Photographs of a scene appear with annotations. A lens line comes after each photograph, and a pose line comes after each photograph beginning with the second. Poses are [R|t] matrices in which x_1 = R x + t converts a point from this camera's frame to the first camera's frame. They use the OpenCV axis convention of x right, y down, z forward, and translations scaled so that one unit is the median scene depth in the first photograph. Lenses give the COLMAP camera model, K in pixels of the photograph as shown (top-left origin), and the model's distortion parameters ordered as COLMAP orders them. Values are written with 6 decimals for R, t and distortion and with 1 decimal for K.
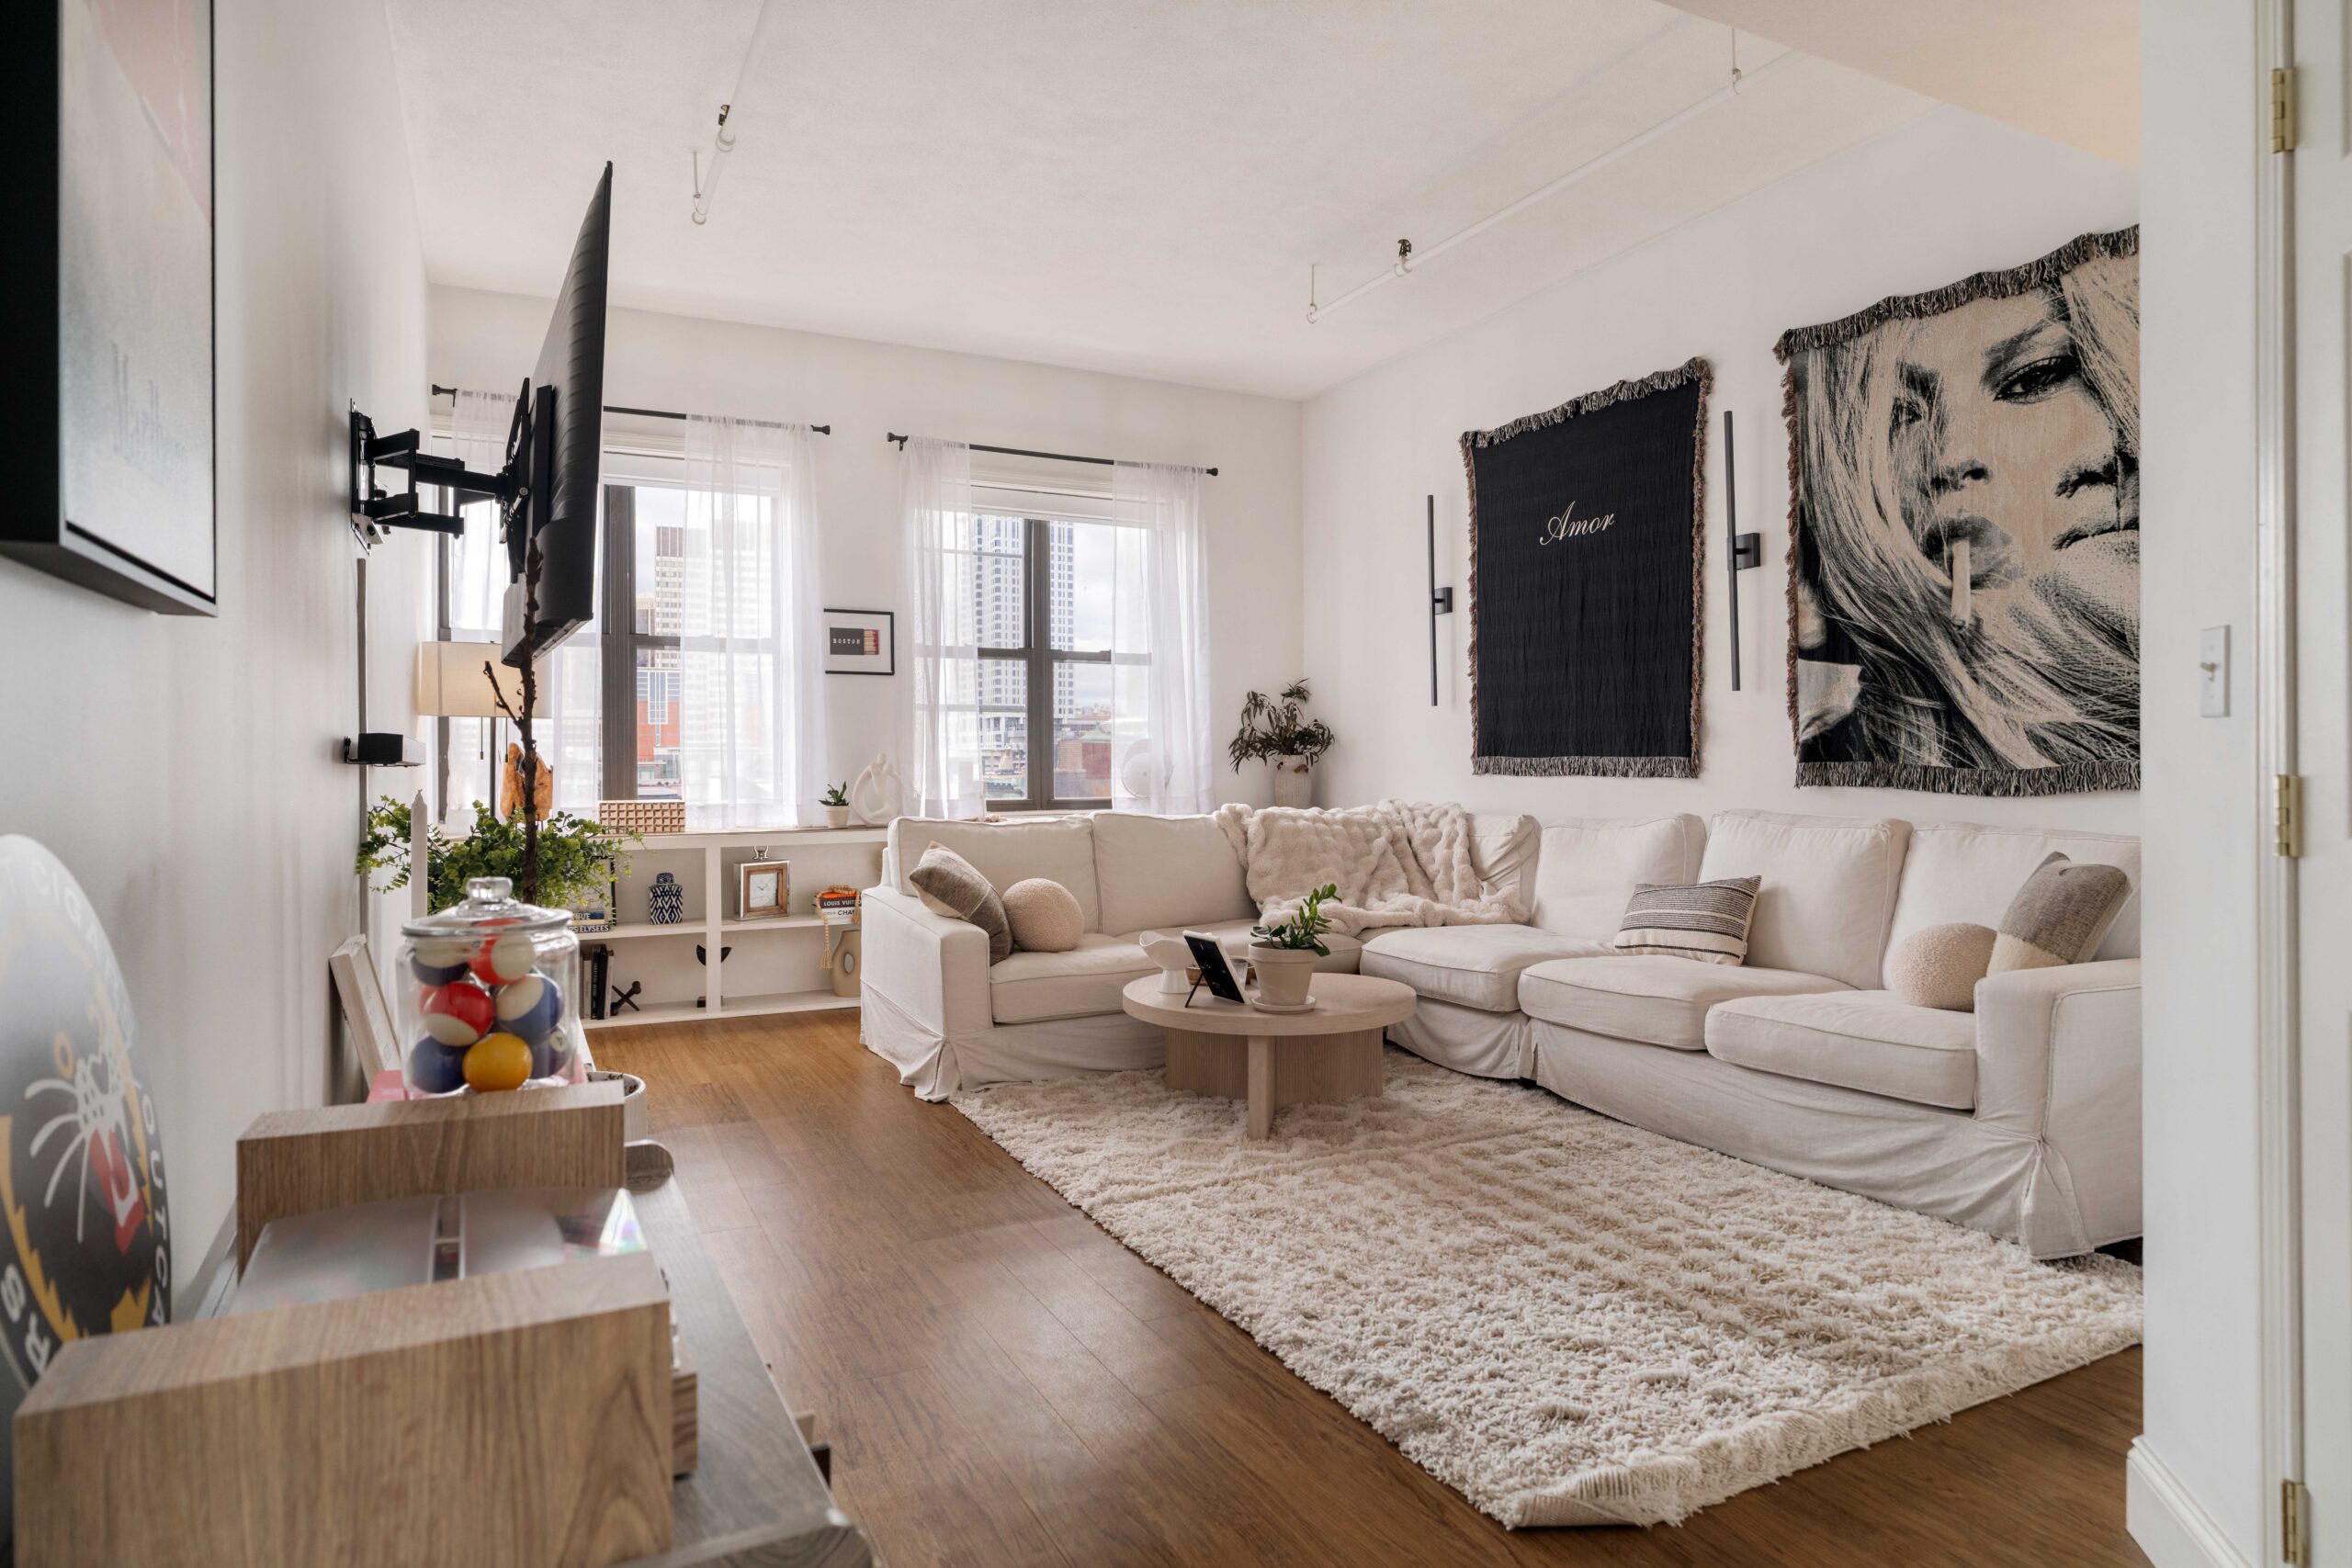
lens RADIAL K [[1384.3, 0, 1172.4], [0, 1384.3, 744.6], [0, 0, 1]] dist [-0.001250, 0.002260]
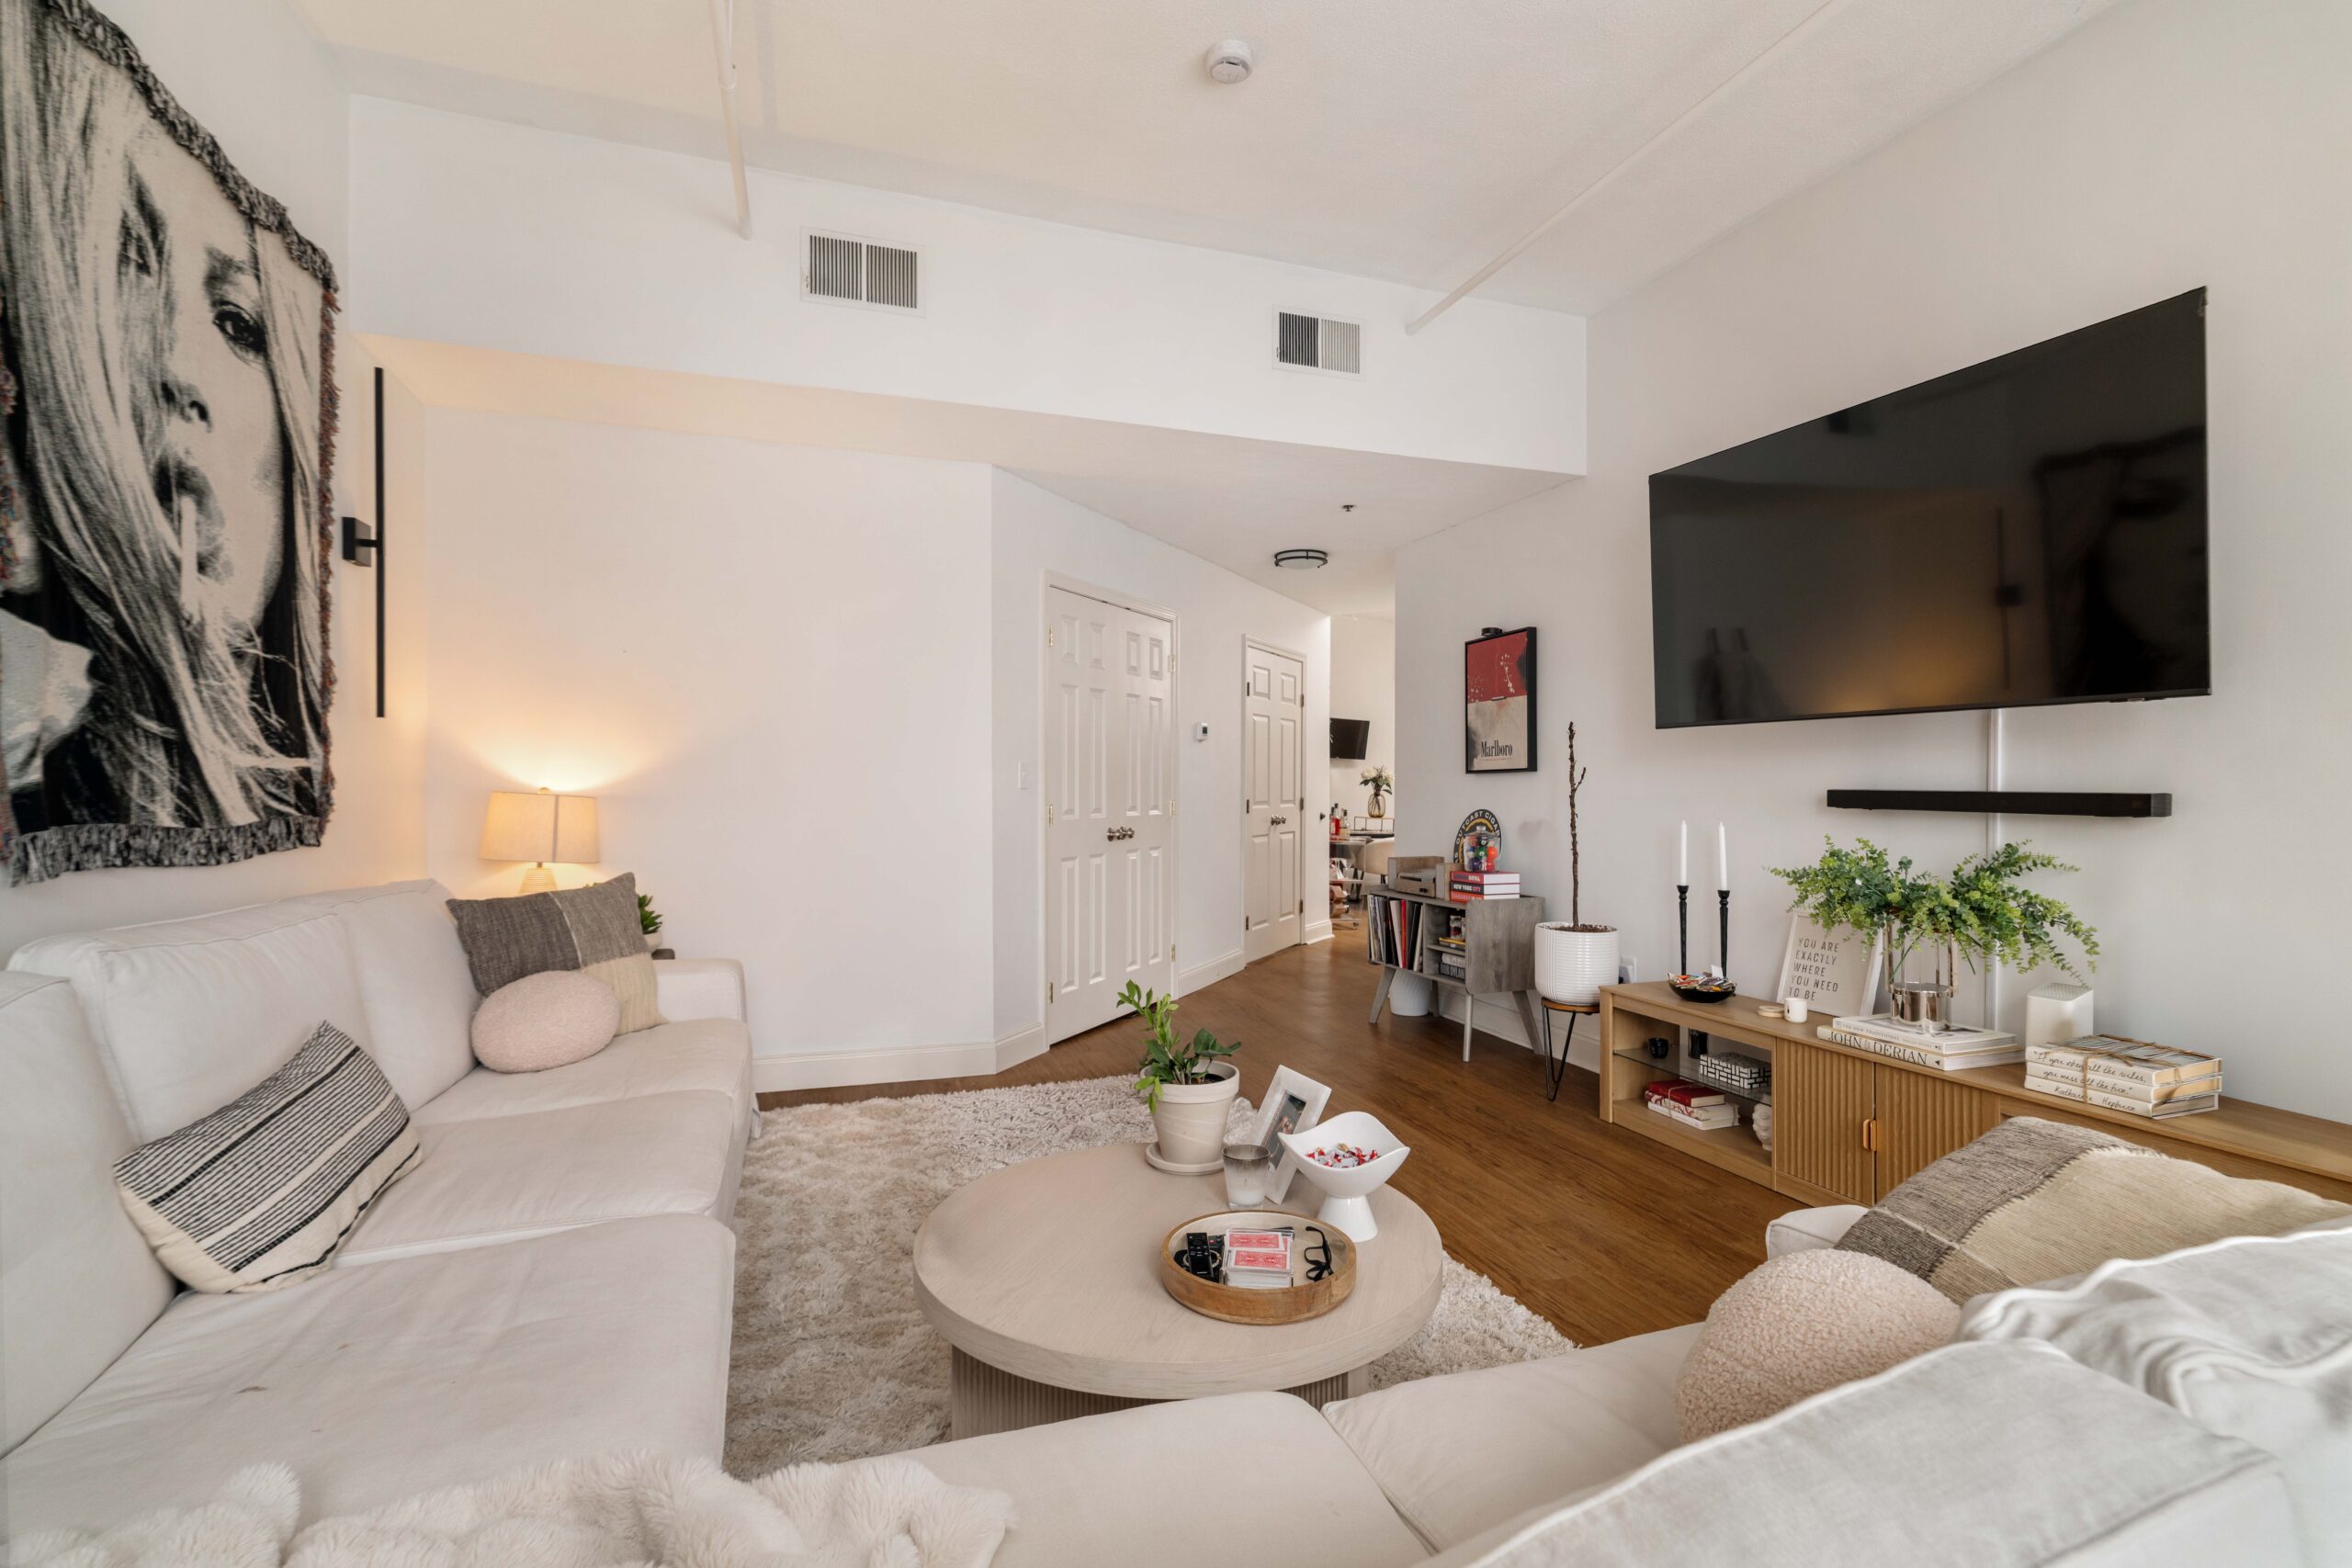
lens RADIAL K [[1073.0, 0, 1176.2], [0, 1073.0, 787.1], [0, 0, 1]] dist [-0.002811, 0.001145]
pose [[-0.993057, 0.003383, 0.117589, 0.017522], [0.002400, 0.999961, -0.008504, 0.001983], [-0.117614, -0.008163, -0.993026, 1.223675]]
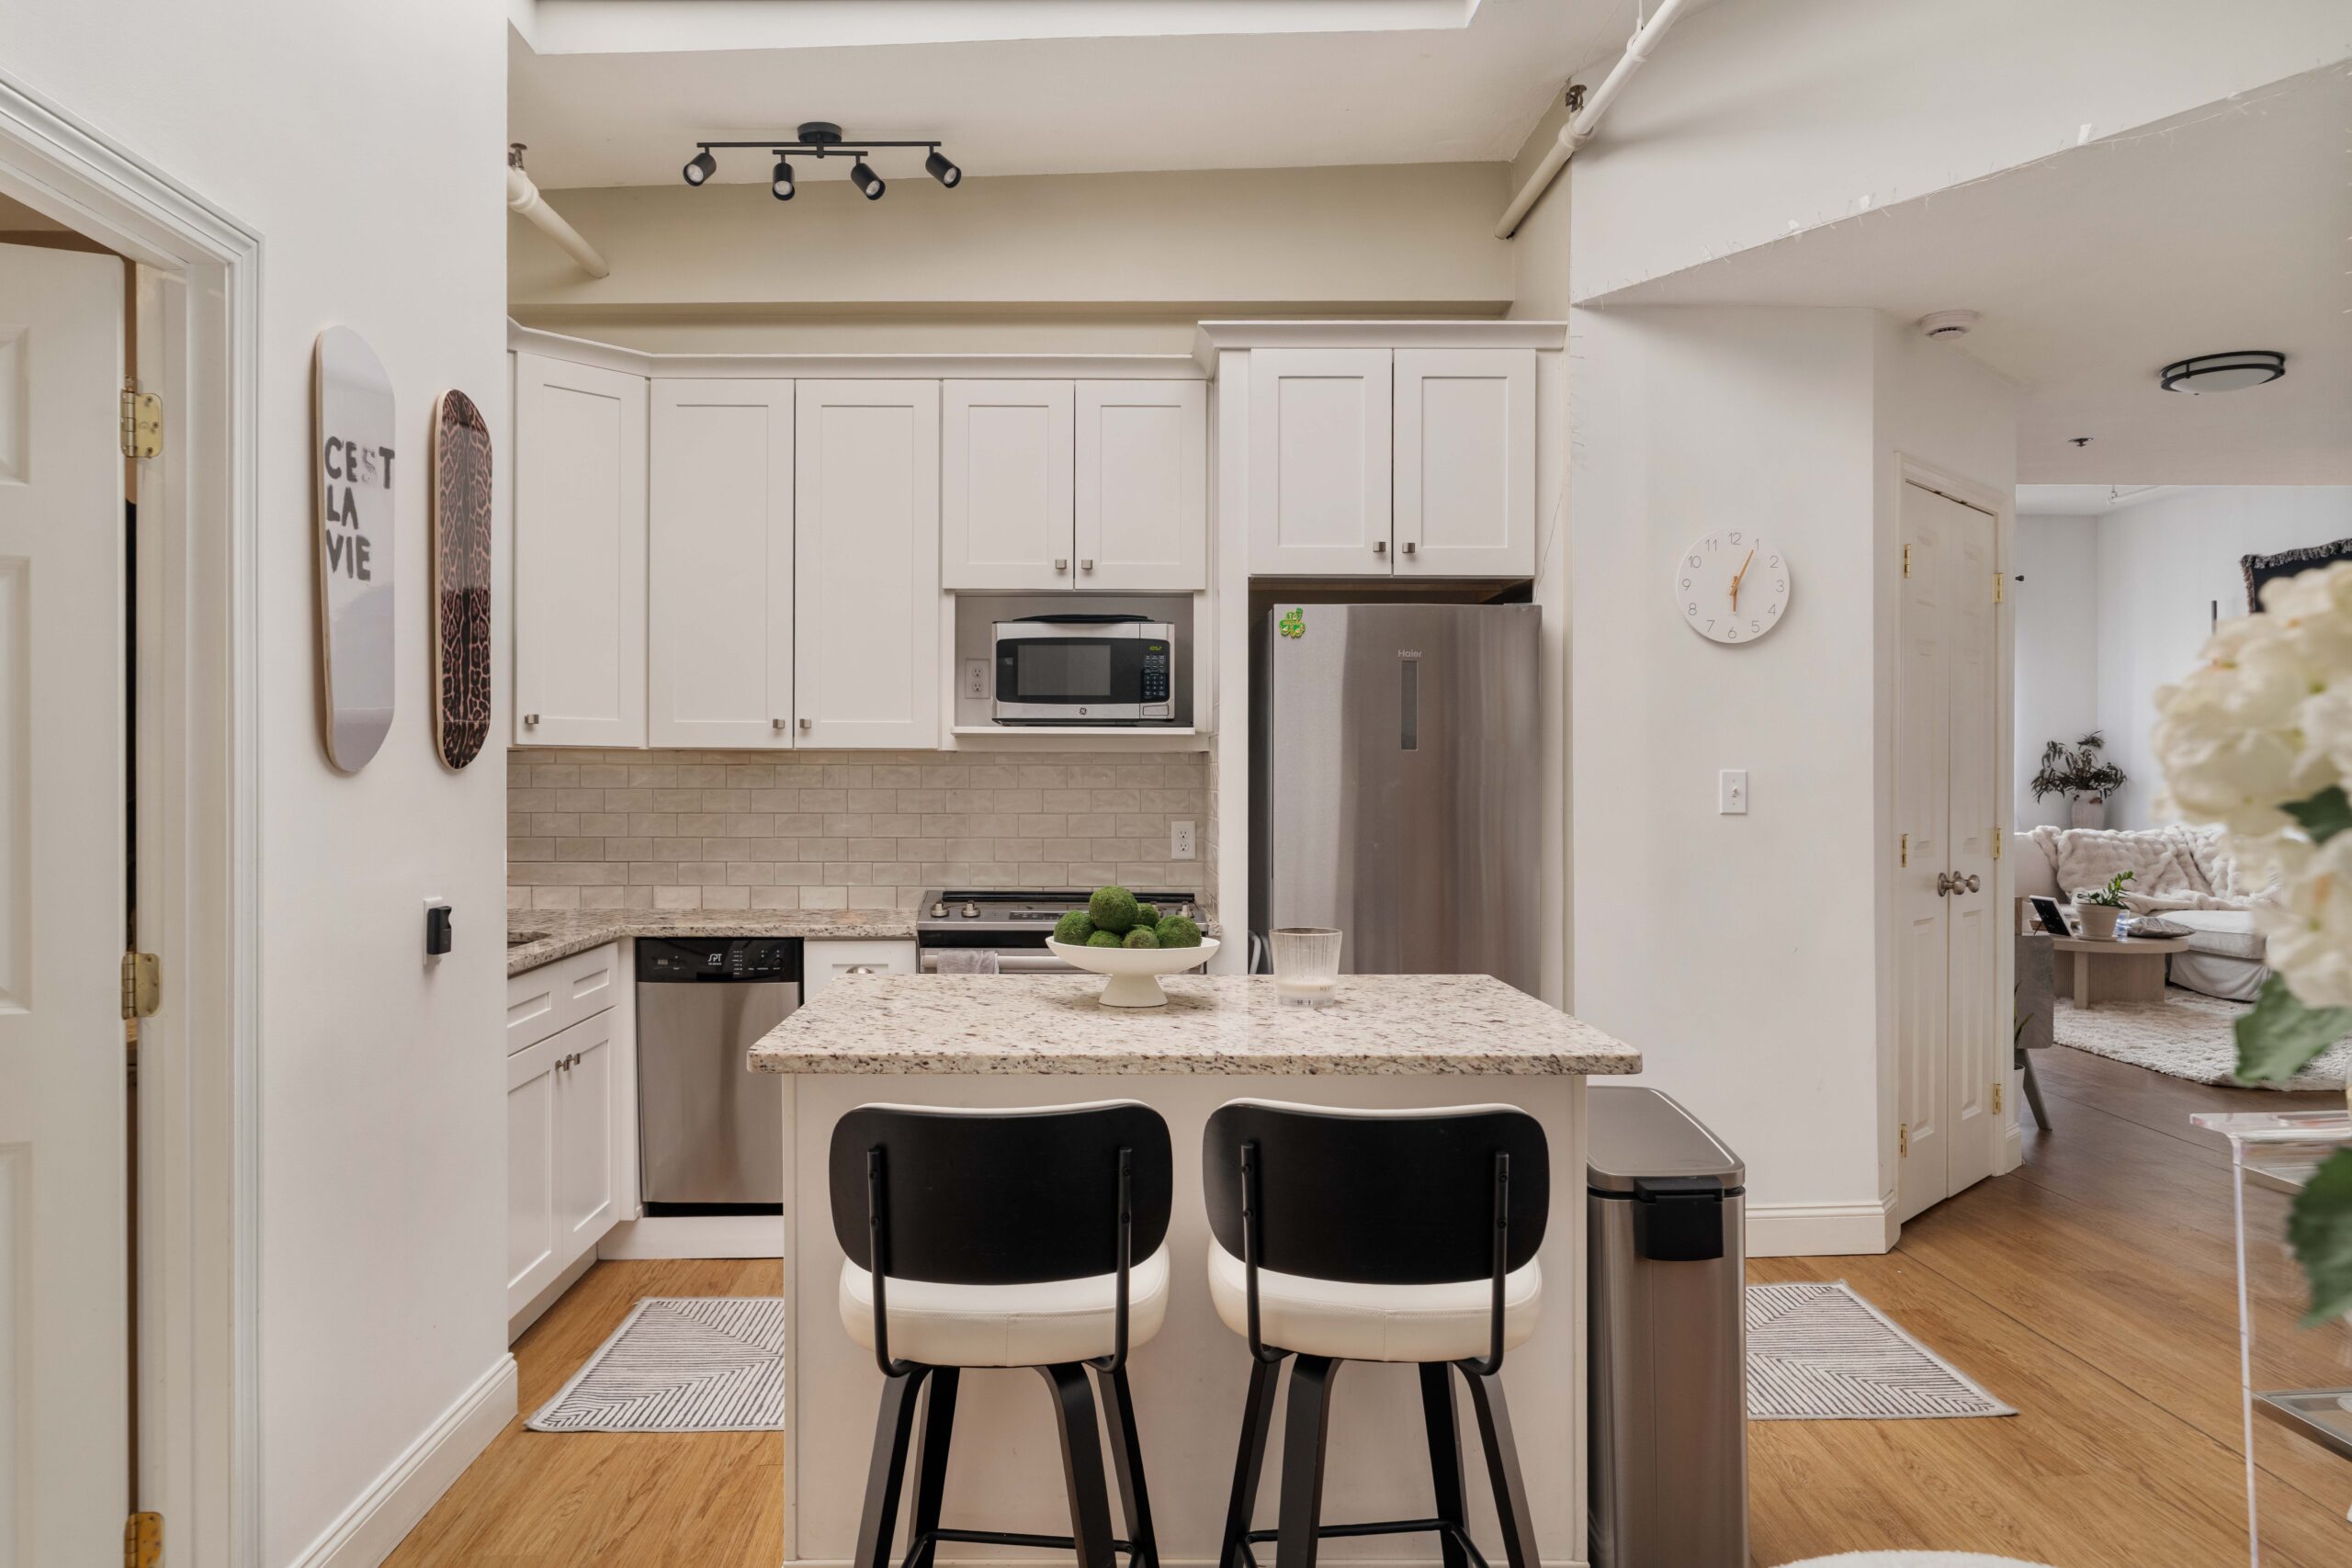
lens RADIAL K [[1508.6, 0, 1126.7], [0, 1508.6, 767.6], [0, 0, 1]] dist [-0.001188, -0.000231]
pose [[0.895031, 0.000912, -0.446003, -0.149773], [0.002582, 0.999971, 0.007225, -0.043141], [0.445997, -0.007618, 0.895002, -1.122947]]
